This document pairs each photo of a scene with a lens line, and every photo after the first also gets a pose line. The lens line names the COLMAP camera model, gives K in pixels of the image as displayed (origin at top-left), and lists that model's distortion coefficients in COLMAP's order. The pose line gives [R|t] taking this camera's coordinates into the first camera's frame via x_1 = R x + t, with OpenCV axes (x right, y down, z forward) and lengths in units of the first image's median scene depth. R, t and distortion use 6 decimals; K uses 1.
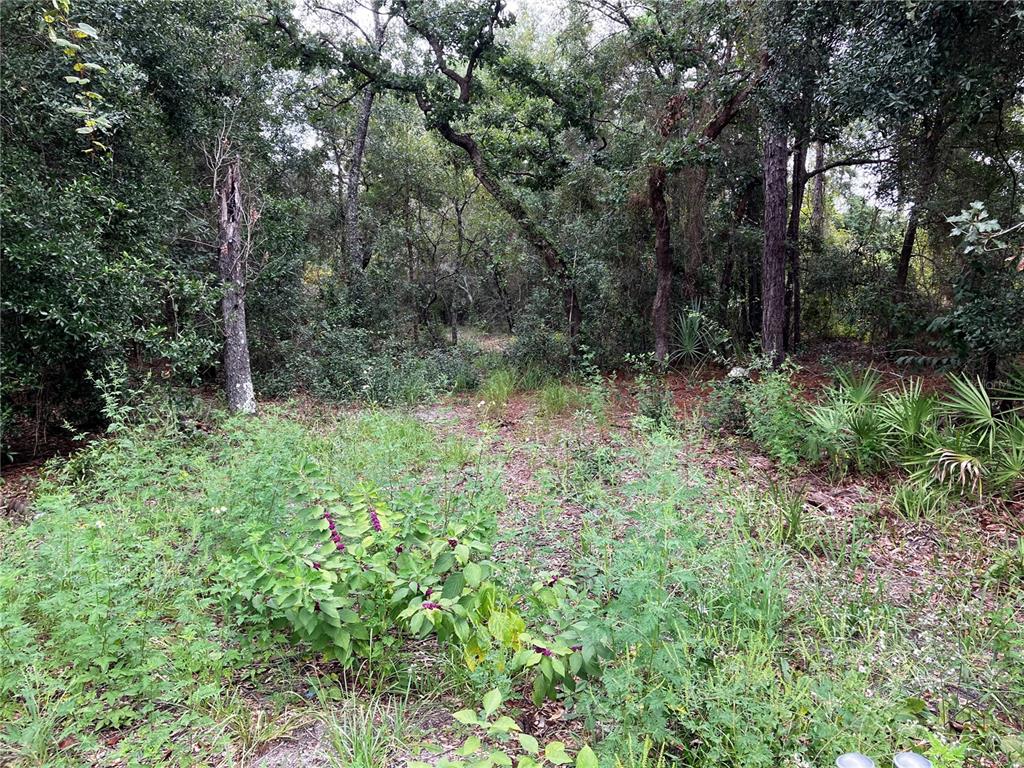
lens RADIAL K [[810.3, 0, 514.0], [0, 810.3, 396.8], [0, 0, 1]] dist [-0.002410, -0.028292]
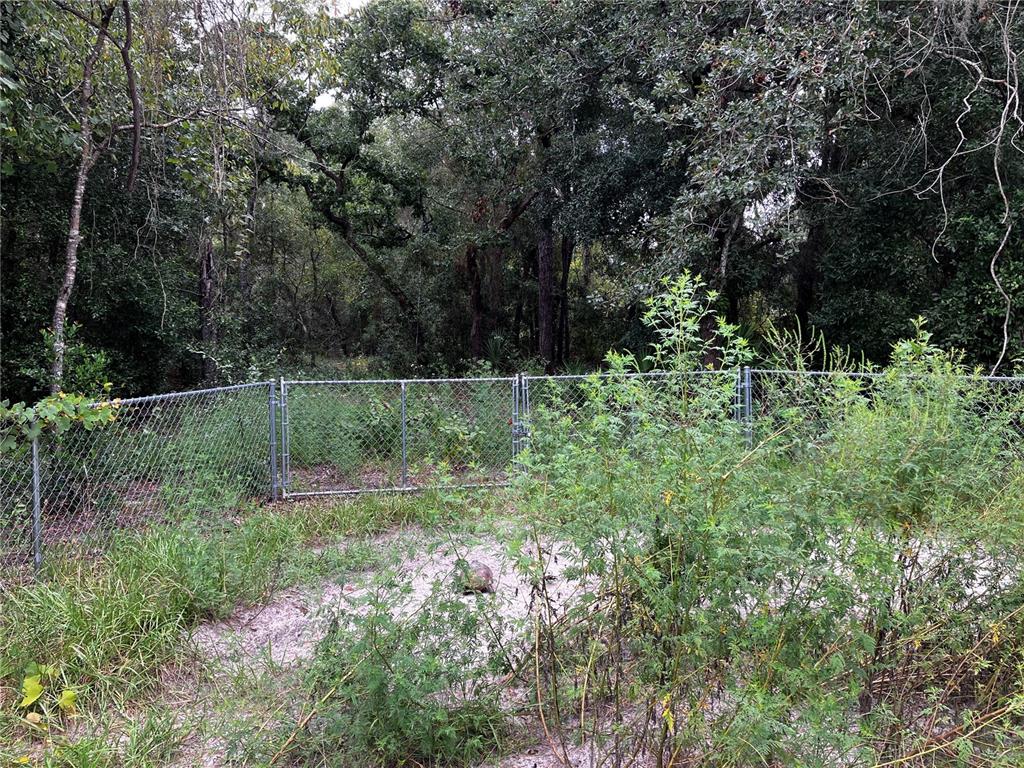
lens RADIAL K [[810.3, 0, 514.0], [0, 810.3, 396.8], [0, 0, 1]] dist [-0.002410, -0.028292]
pose [[0.971179, -0.015132, 0.237871, -0.300427], [0.025008, 0.998943, -0.038556, 0.180157], [-0.237037, 0.043393, 0.970531, -1.310184]]
